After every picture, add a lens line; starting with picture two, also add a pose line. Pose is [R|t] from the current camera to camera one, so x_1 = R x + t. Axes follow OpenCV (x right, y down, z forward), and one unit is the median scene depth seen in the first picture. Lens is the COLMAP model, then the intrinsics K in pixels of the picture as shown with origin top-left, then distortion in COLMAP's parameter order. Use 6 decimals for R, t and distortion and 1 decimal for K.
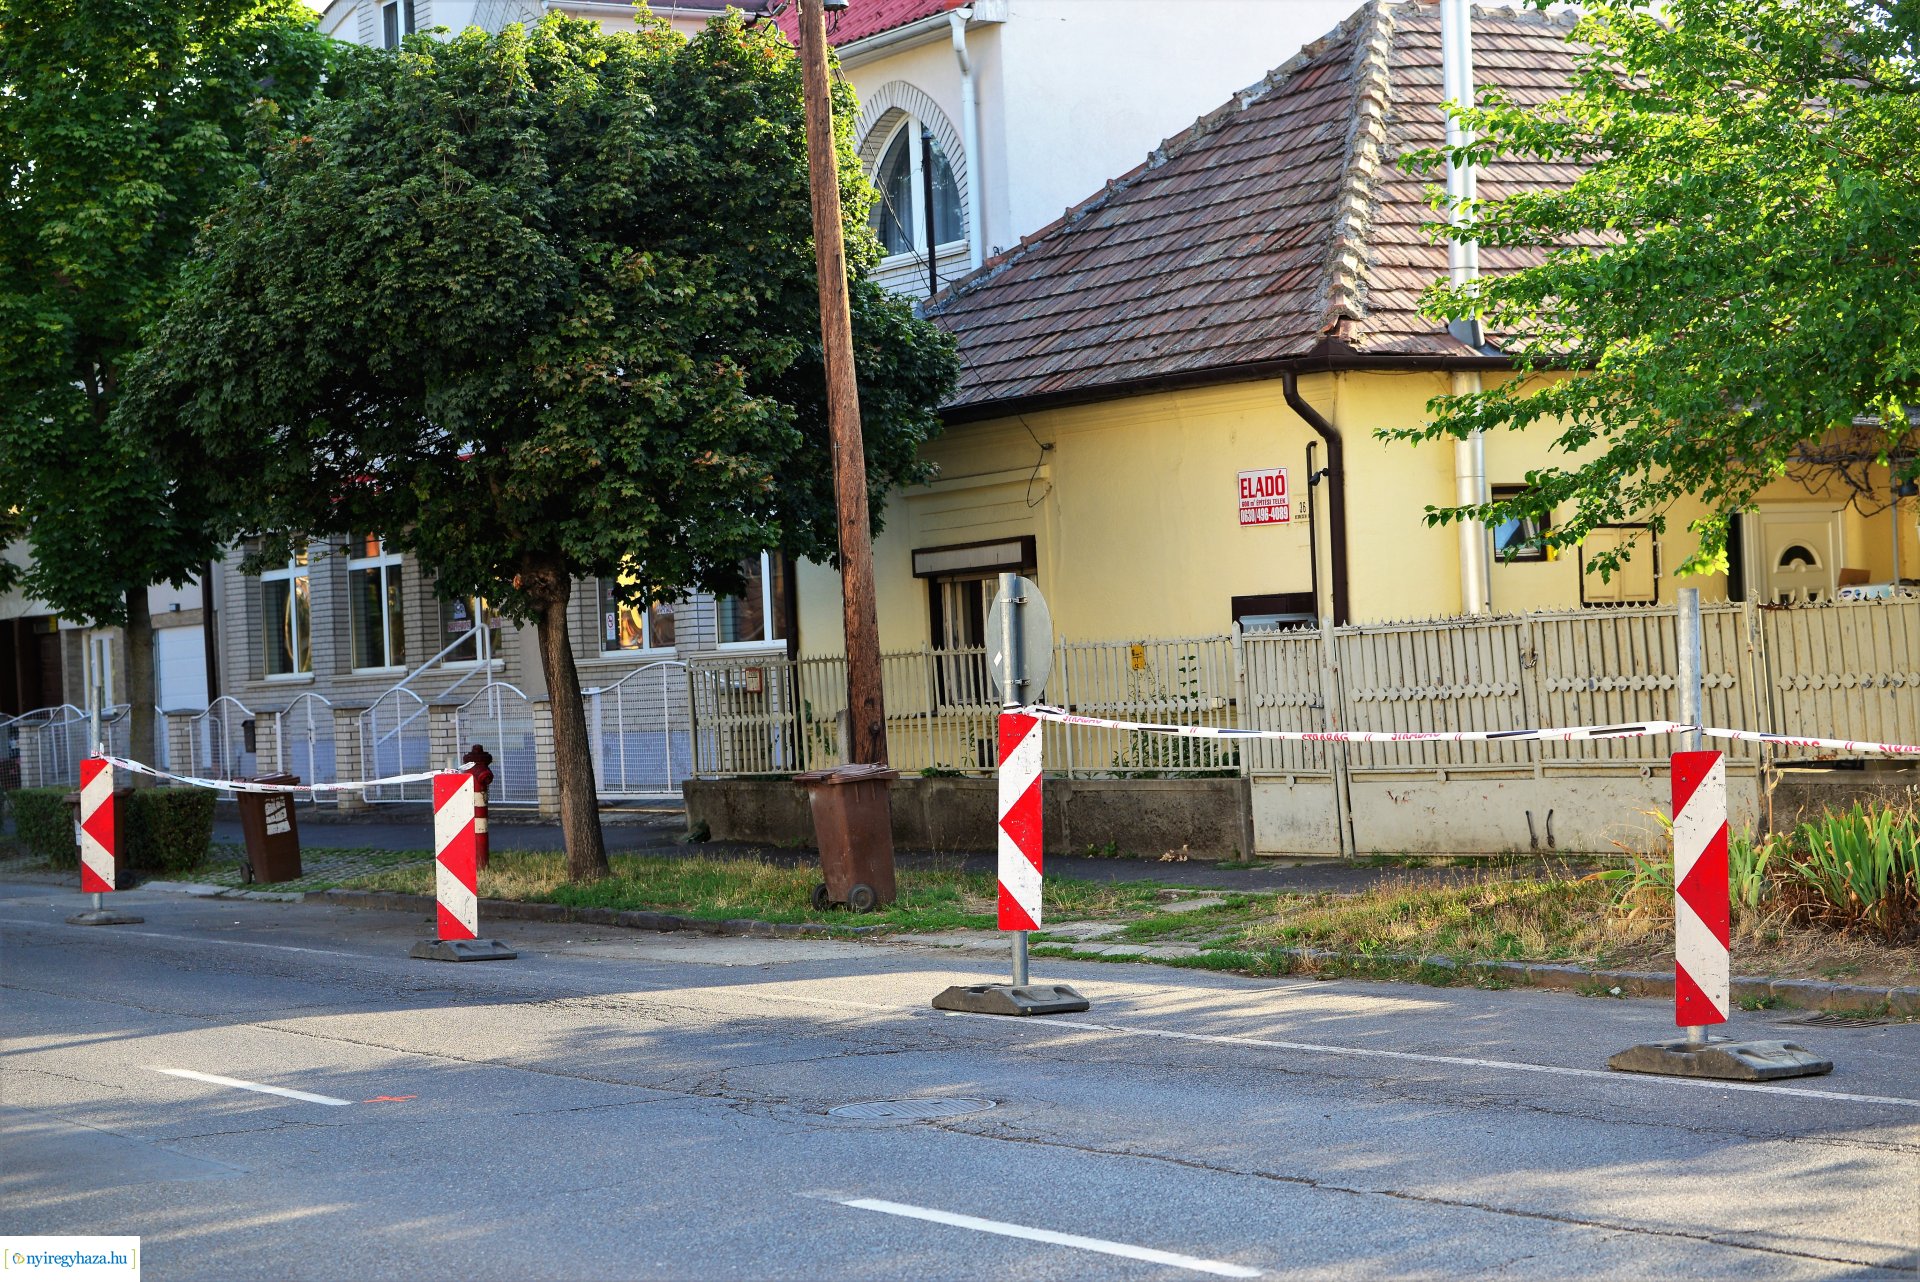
lens RADIAL K [[3833.6, 0, 959.5], [0, 3833.6, 607.0], [0, 0, 1]] dist [-0.155817, 0.218157]
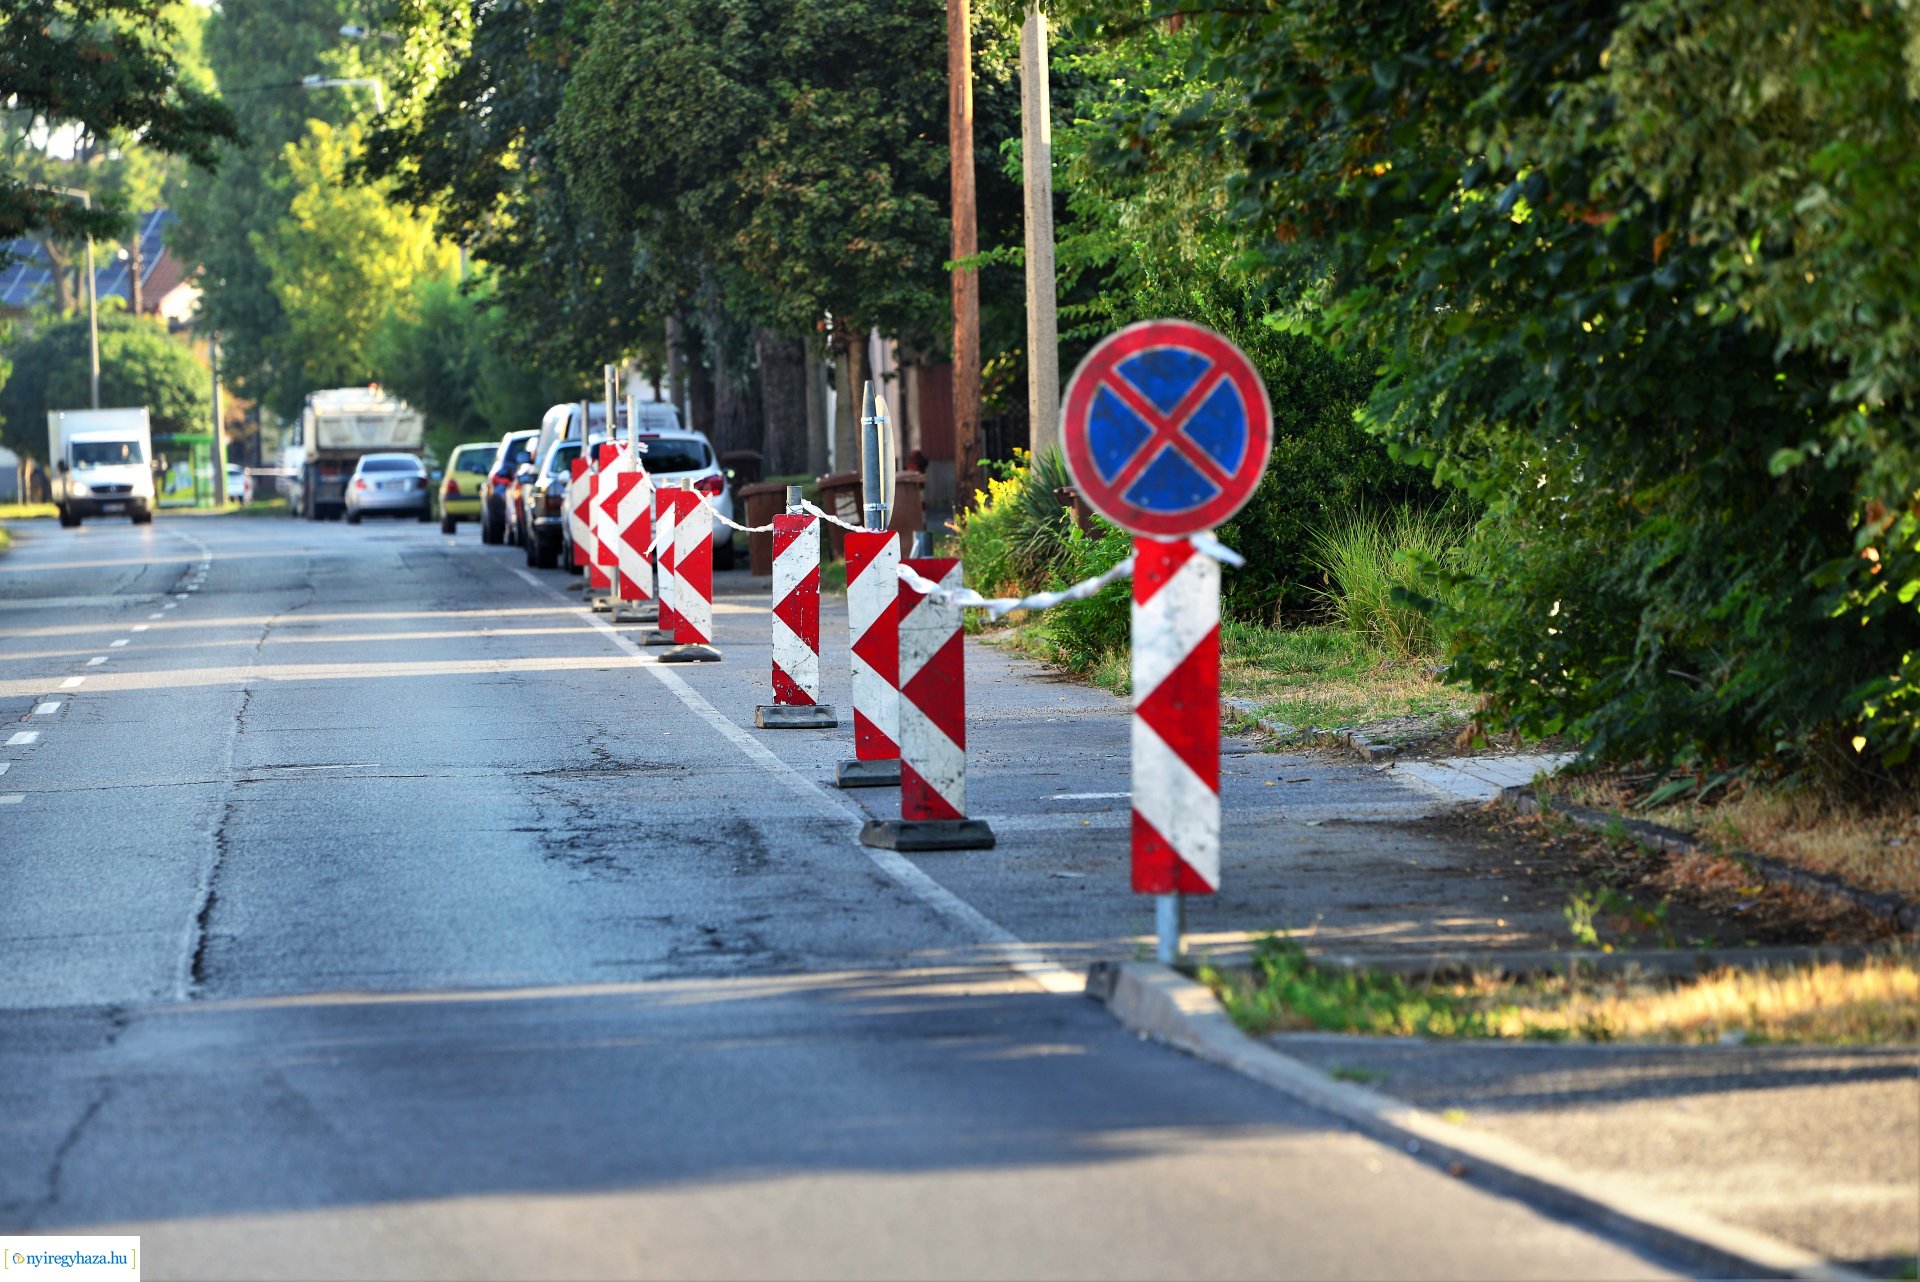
lens RADIAL K [[10542.9, 0, 1027.2], [0, 10542.9, 642.0], [0, 0, 1]] dist [1.956644, -20.074796]
pose [[0.881622, 0.021057, -0.471486, 1.745091], [0.007834, 0.998214, 0.059230, -0.118667], [0.471891, -0.055912, 0.879882, -2.259785]]
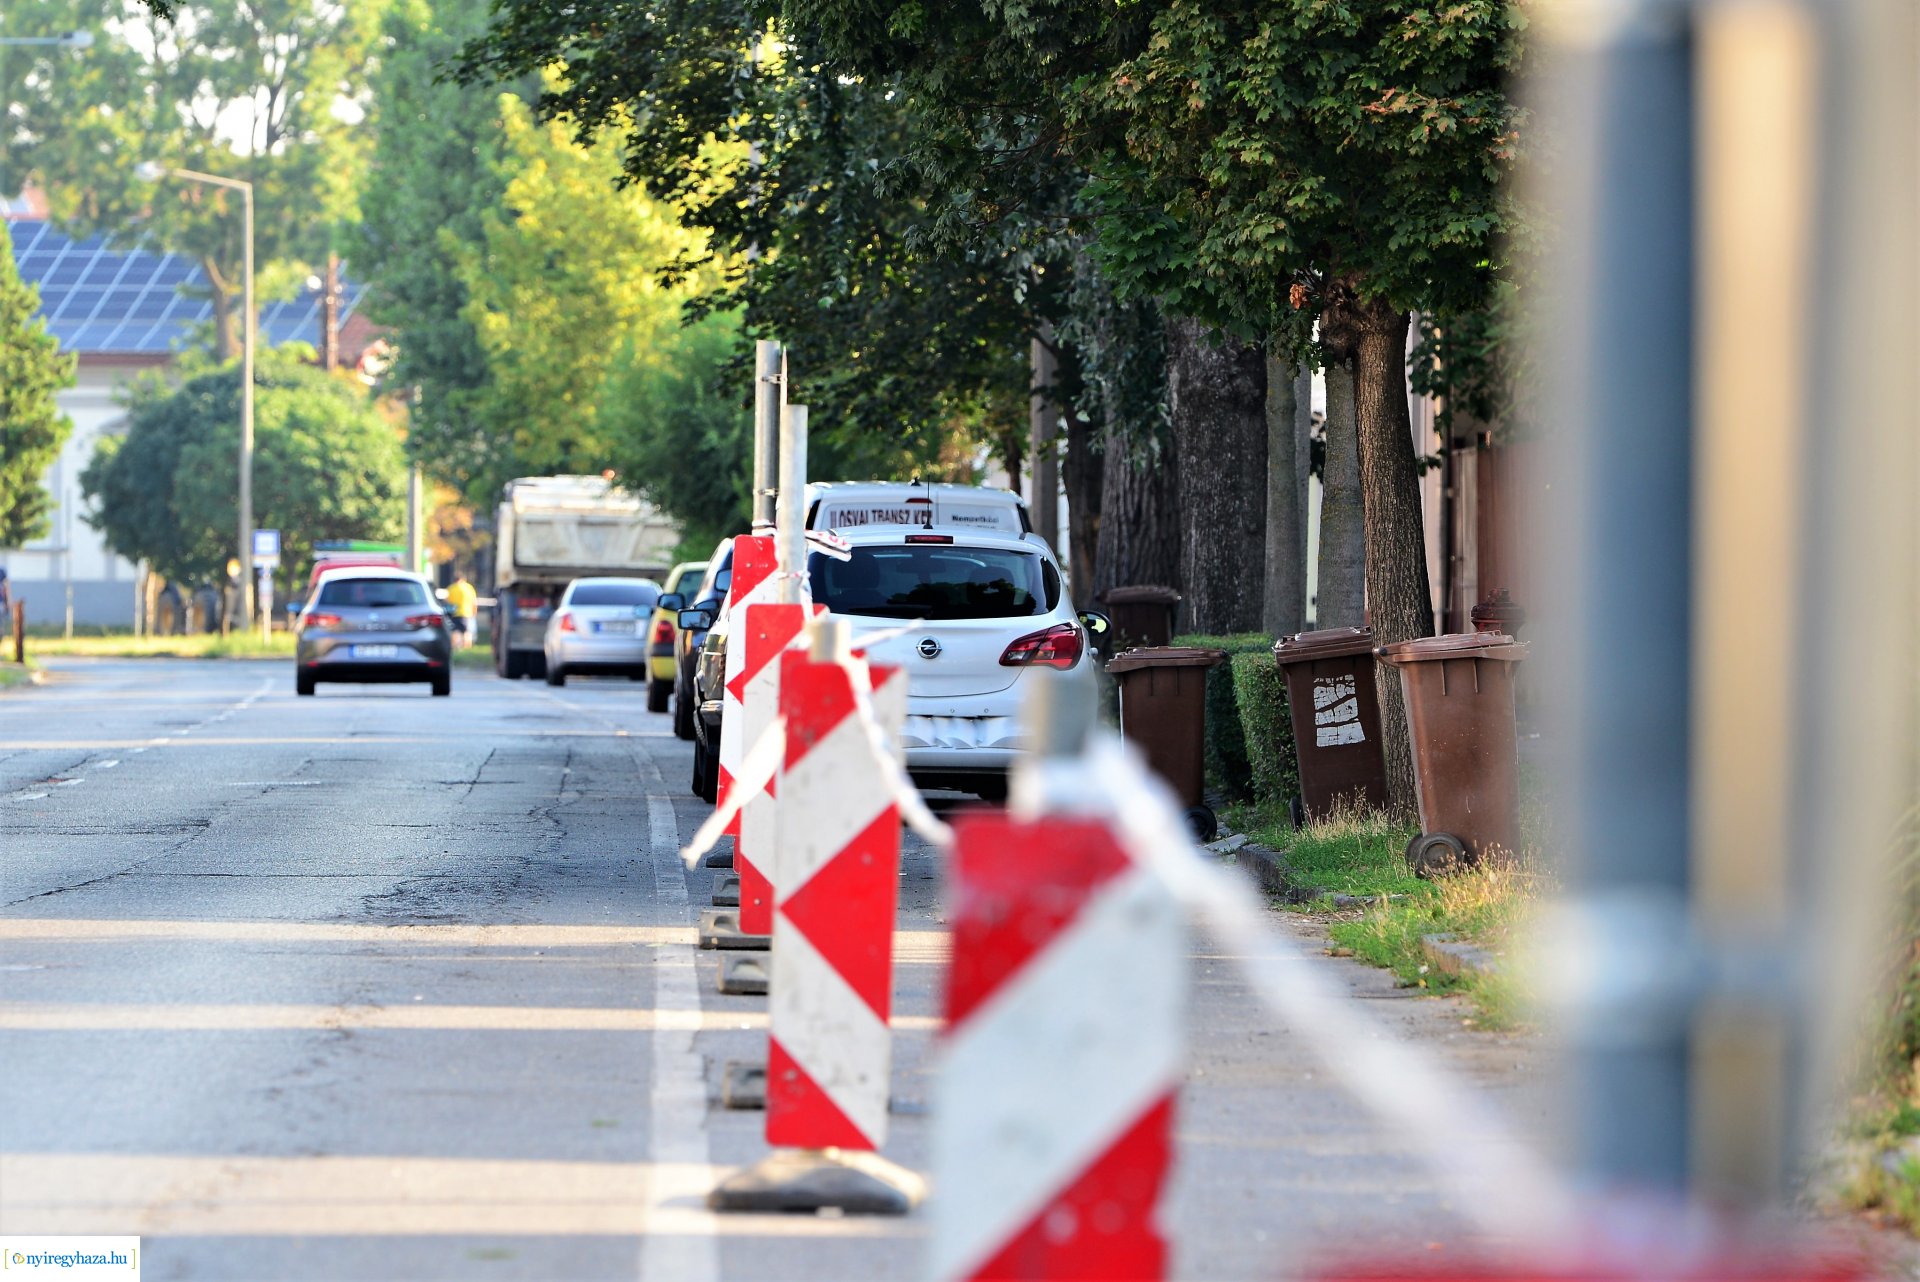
lens RADIAL K [[14045.7, 0, 797.3], [0, 14045.7, 641.3], [0, 0, 1]] dist [0.946404, 47.107321]
pose [[0.852609, 0.051091, -0.520045, 0.971447], [-0.032681, 0.998474, 0.044514, -0.048985], [0.521526, -0.020957, 0.852978, -0.873187]]
